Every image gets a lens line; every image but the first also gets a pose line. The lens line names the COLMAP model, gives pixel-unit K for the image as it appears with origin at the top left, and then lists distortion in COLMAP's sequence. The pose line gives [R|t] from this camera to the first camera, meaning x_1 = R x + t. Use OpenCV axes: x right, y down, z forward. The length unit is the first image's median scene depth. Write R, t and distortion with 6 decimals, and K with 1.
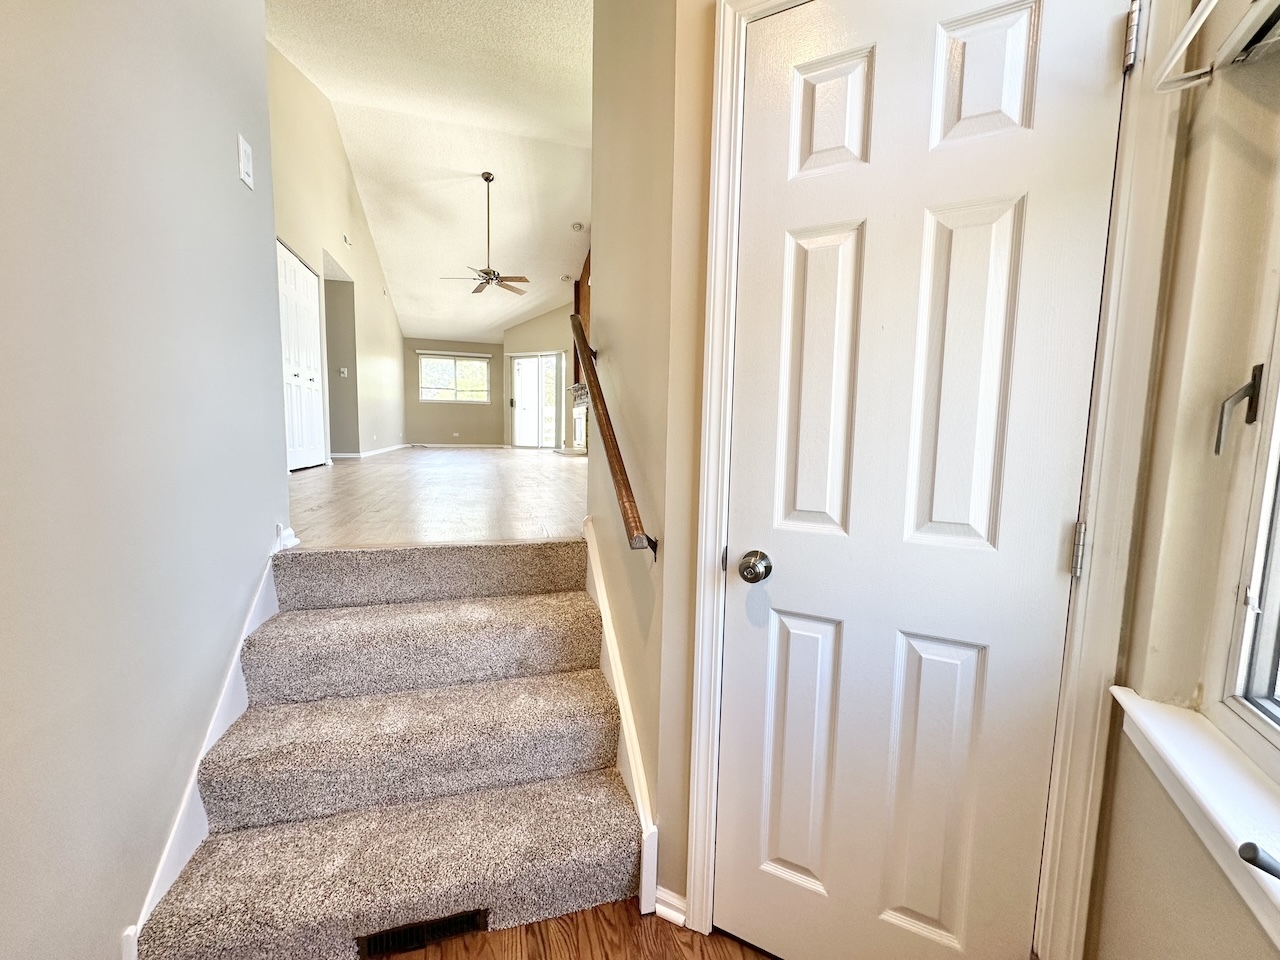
lens RADIAL K [[510.1, 0, 640.3], [0, 510.1, 483.4], [0, 0, 1]] dist [-0.003131, 0.000886]
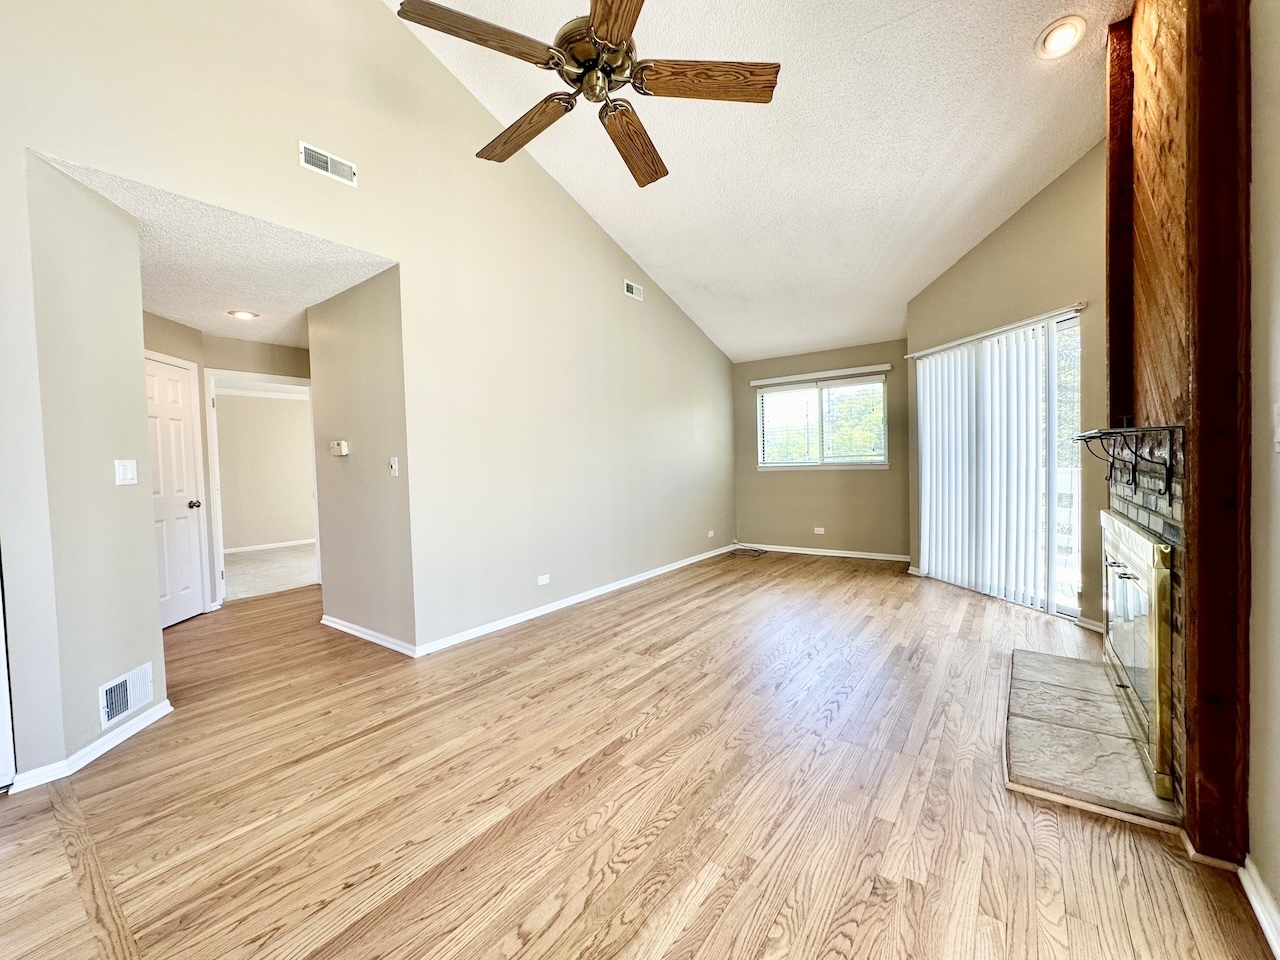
lens RADIAL K [[510.1, 0, 636.6], [0, 510.1, 480.8], [0, 0, 1]] dist [-0.003131, 0.000886]
pose [[0.584719, -0.008868, -0.811187, -0.051936], [-0.041204, 0.998325, -0.040615, -0.121510], [0.810189, 0.057172, 0.583374, 0.566873]]
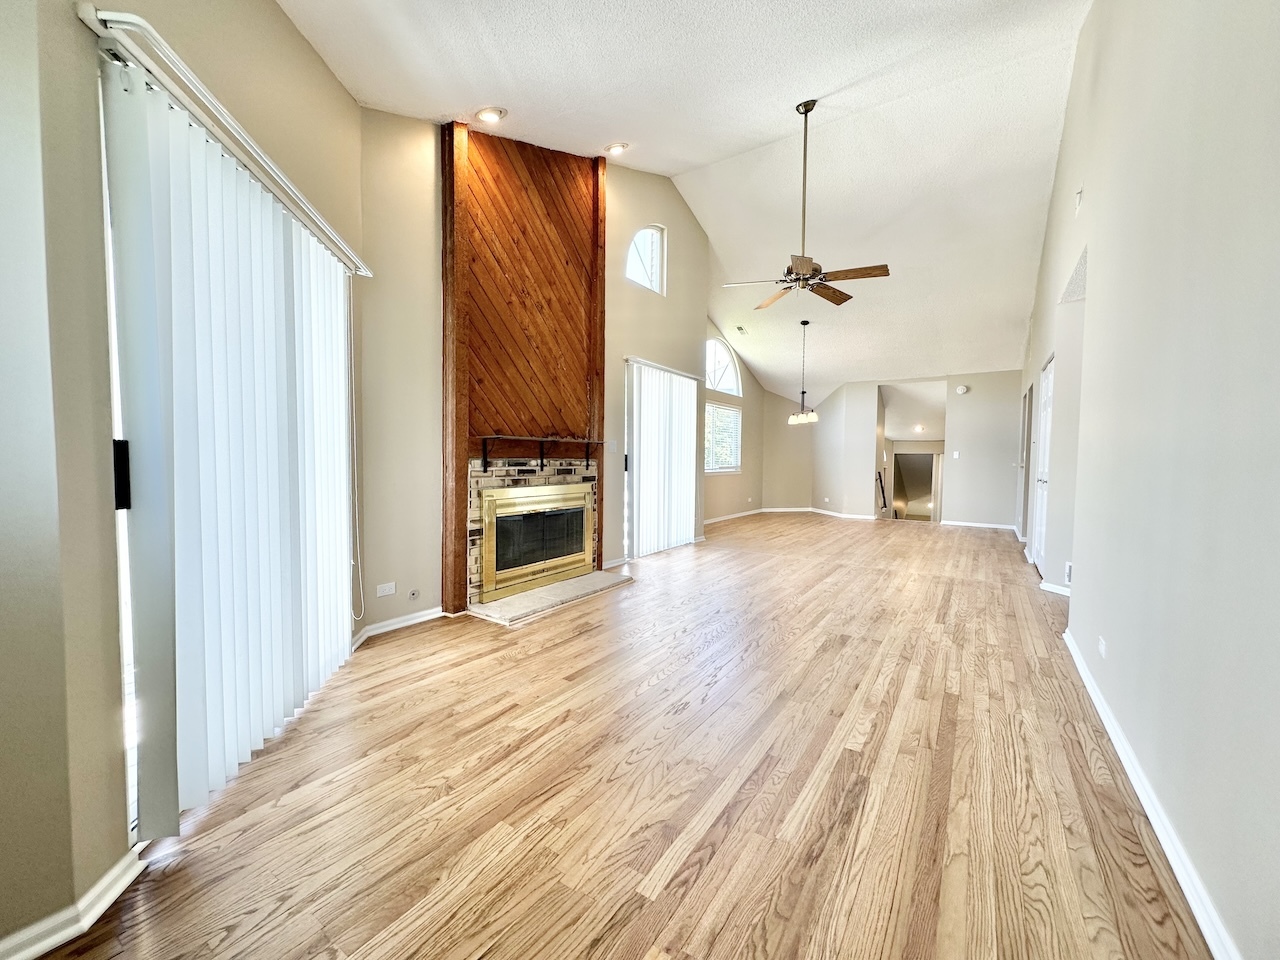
lens RADIAL K [[510.1, 0, 640.5], [0, 510.1, 477.8], [0, 0, 1]] dist [-0.003131, 0.000886]
pose [[-0.629961, -0.058350, 0.774432, -0.414231], [0.052701, 0.991663, 0.117587, -0.164762], [-0.774837, 0.114888, -0.621634, 0.984758]]
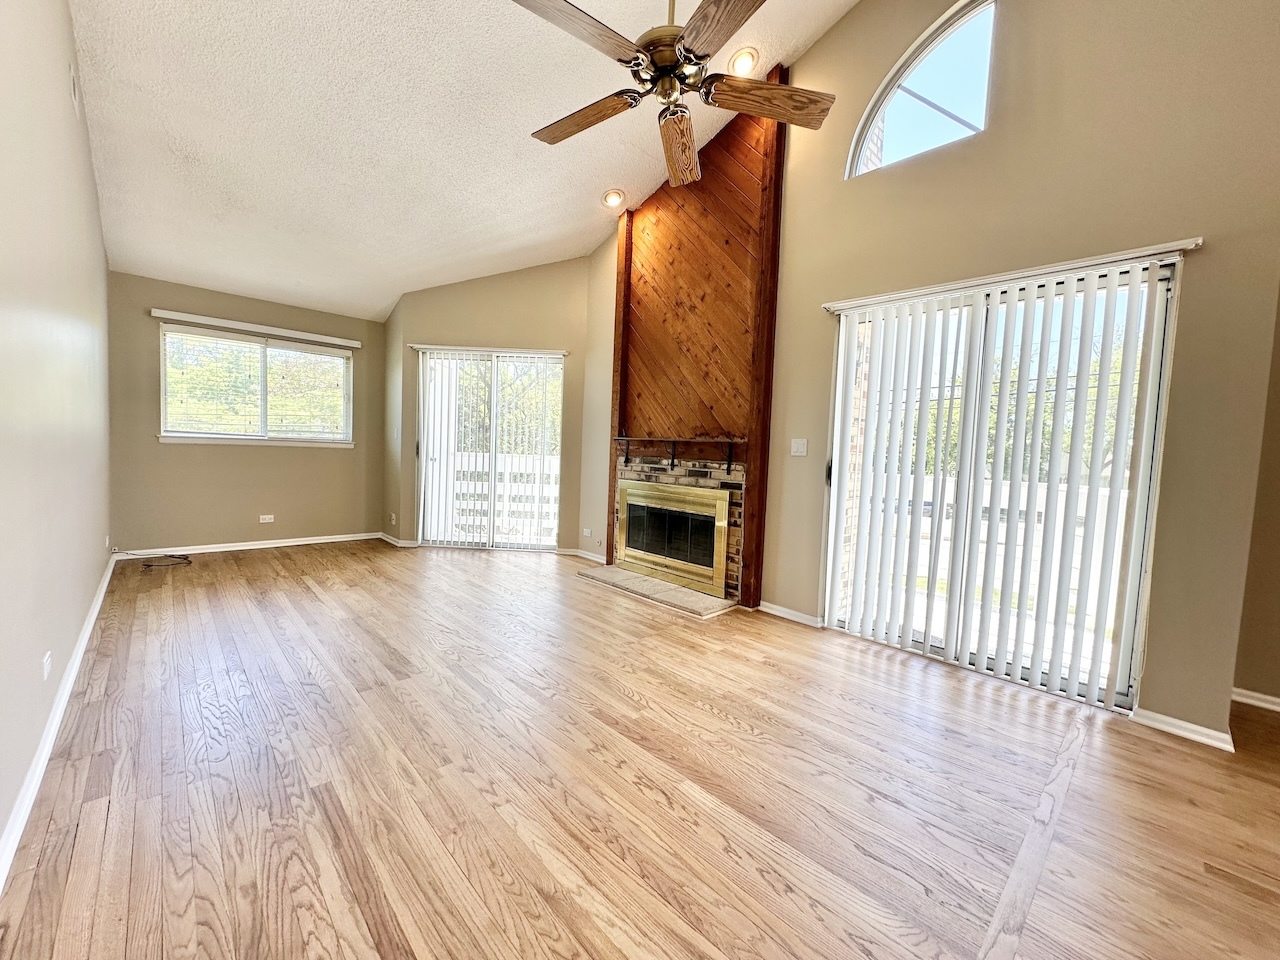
lens RADIAL K [[510.1, 0, 638.6], [0, 510.1, 481.6], [0, 0, 1]] dist [-0.003131, 0.000886]
pose [[0.899360, -0.008417, 0.437129, -0.277936], [0.018343, 0.999661, -0.018489, -0.116865], [-0.436825, 0.024646, 0.899209, 0.495005]]
